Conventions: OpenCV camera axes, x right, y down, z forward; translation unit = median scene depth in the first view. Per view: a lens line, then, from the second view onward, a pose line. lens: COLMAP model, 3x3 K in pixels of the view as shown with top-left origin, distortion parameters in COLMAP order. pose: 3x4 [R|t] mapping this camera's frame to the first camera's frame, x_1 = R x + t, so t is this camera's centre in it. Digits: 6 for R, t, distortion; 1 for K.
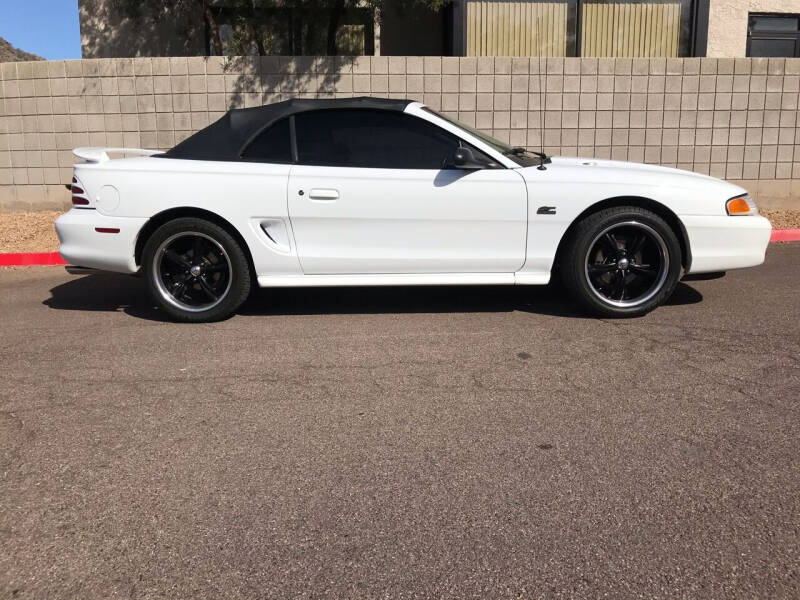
lens RADIAL K [[665.0, 0, 400.0], [0, 665.0, 300.0], [0, 0, 1]] dist [0.015658, -0.008381]
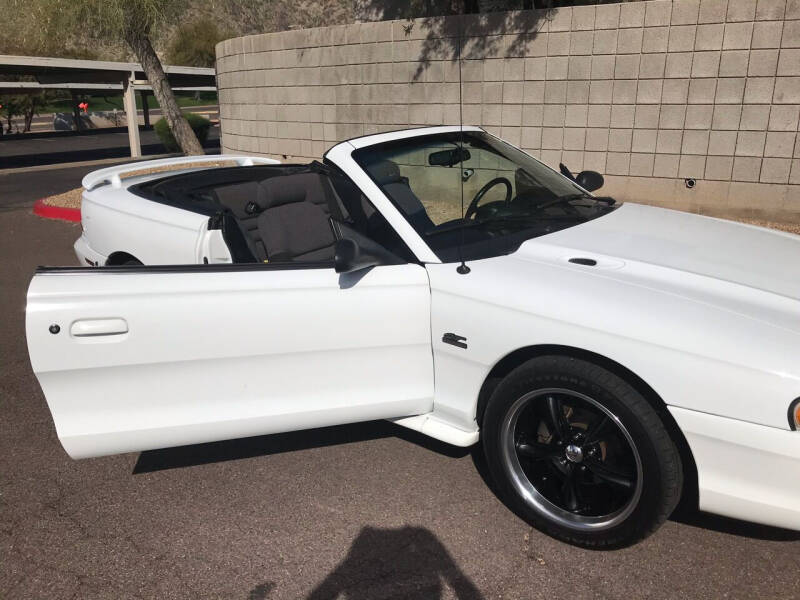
lens RADIAL K [[665.0, 0, 400.0], [0, 665.0, 300.0], [0, 0, 1]] dist [0.015658, -0.008381]
pose [[0.822785, 0.169280, -0.542558, 0.259104], [-0.100826, 0.982947, 0.153780, -0.133111], [0.559338, -0.071824, 0.825822, 0.237408]]
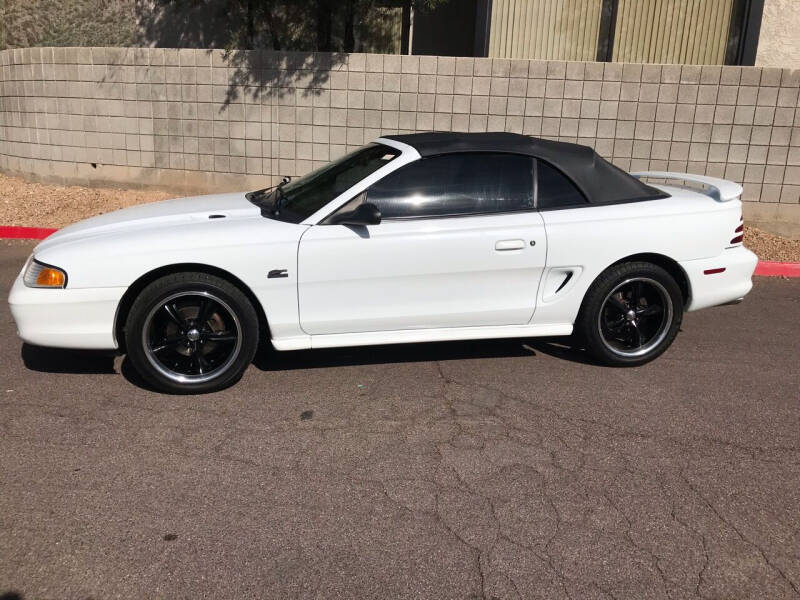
lens RADIAL K [[665.0, 0, 400.0], [0, 665.0, 300.0], [0, 0, 1]] dist [0.015658, -0.008381]
pose [[0.980098, 0.096360, -0.173561, 0.211204], [-0.083940, 0.993449, 0.077550, -0.080455], [0.179897, -0.061438, 0.981765, 0.006601]]
